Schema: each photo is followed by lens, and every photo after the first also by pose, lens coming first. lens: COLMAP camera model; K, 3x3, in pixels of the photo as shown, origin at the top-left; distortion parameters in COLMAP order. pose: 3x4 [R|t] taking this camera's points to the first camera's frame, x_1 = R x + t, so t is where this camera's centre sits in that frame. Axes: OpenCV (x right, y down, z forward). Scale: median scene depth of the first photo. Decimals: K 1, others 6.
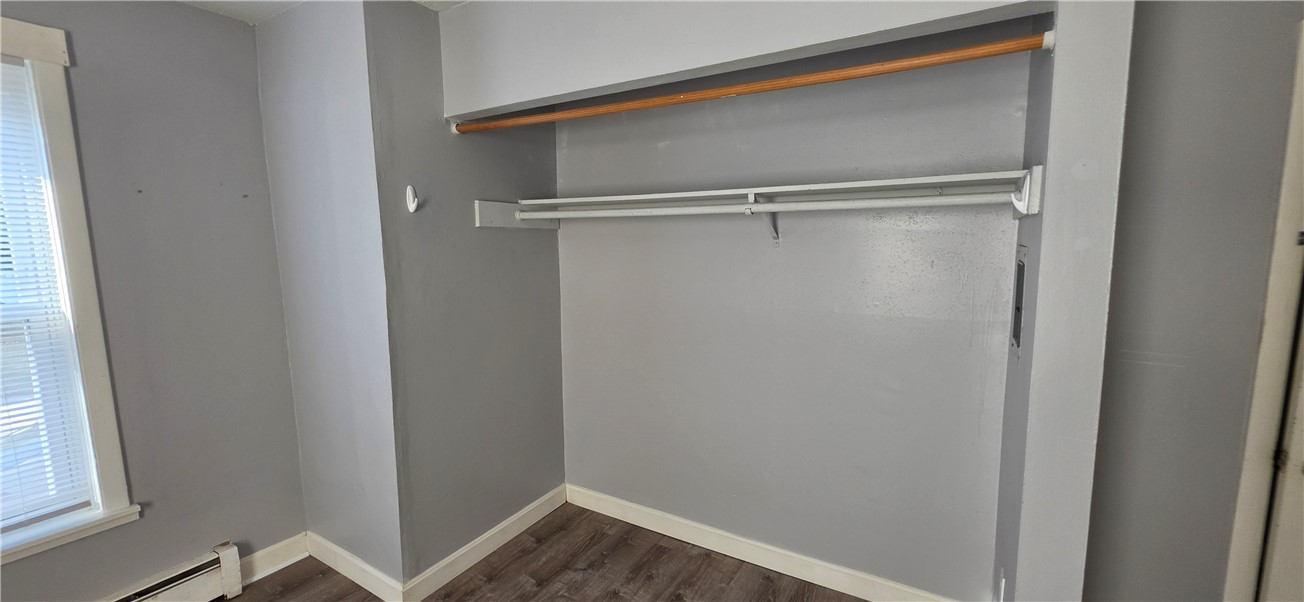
lens RADIAL K [[521.1, 0, 643.8], [0, 521.1, 303.0], [0, 0, 1]] dist [-0.003083, 0.000567]
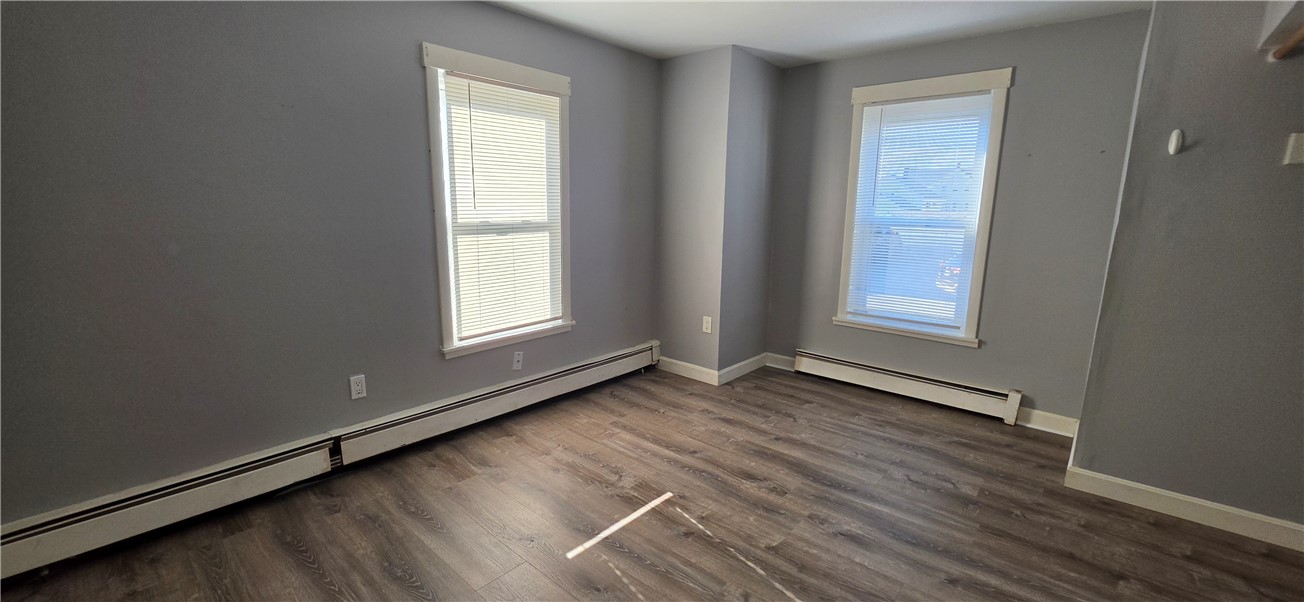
lens RADIAL K [[521.1, 0, 645.0], [0, 521.1, 301.9], [0, 0, 1]] dist [-0.003083, 0.000567]
pose [[-0.168288, 0.193053, -0.966649, 0.743646], [-0.135055, 0.966871, 0.216610, 0.032141], [0.976442, 0.167004, -0.136640, 0.105043]]
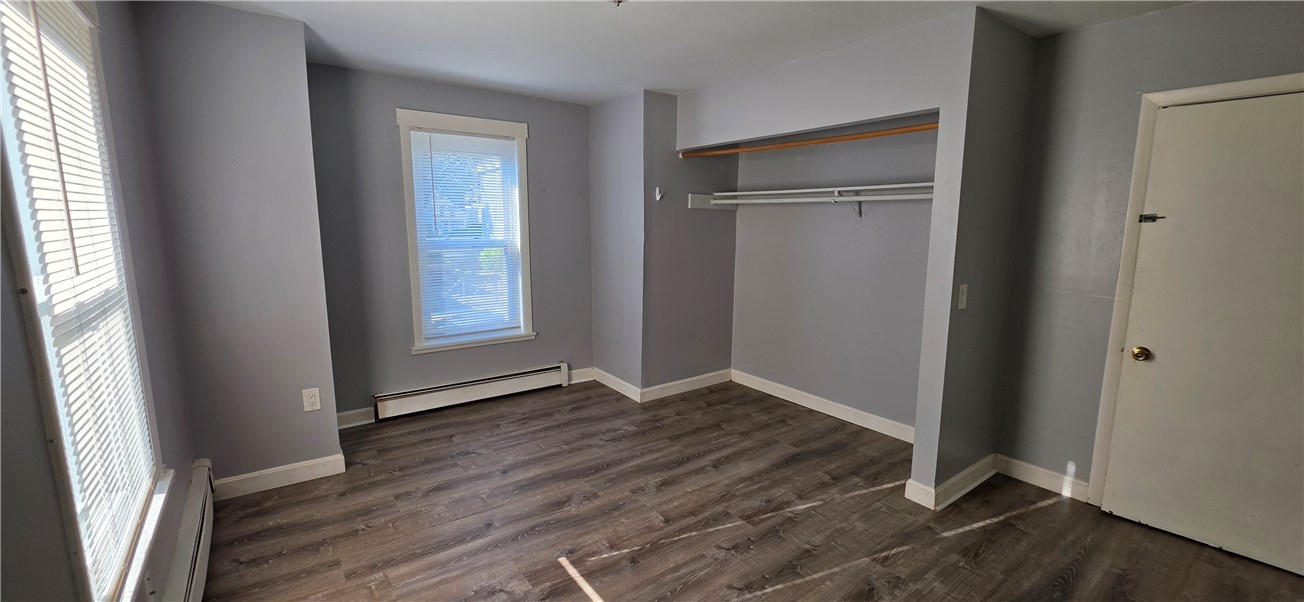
lens RADIAL K [[521.1, 0, 645.4], [0, 521.1, 300.3], [0, 0, 1]] dist [-0.003083, 0.000567]
pose [[0.921884, 0.075581, -0.380023, 0.255201], [-0.065053, 0.997060, 0.040490, 0.110698], [0.381966, -0.012606, 0.924091, -0.745210]]
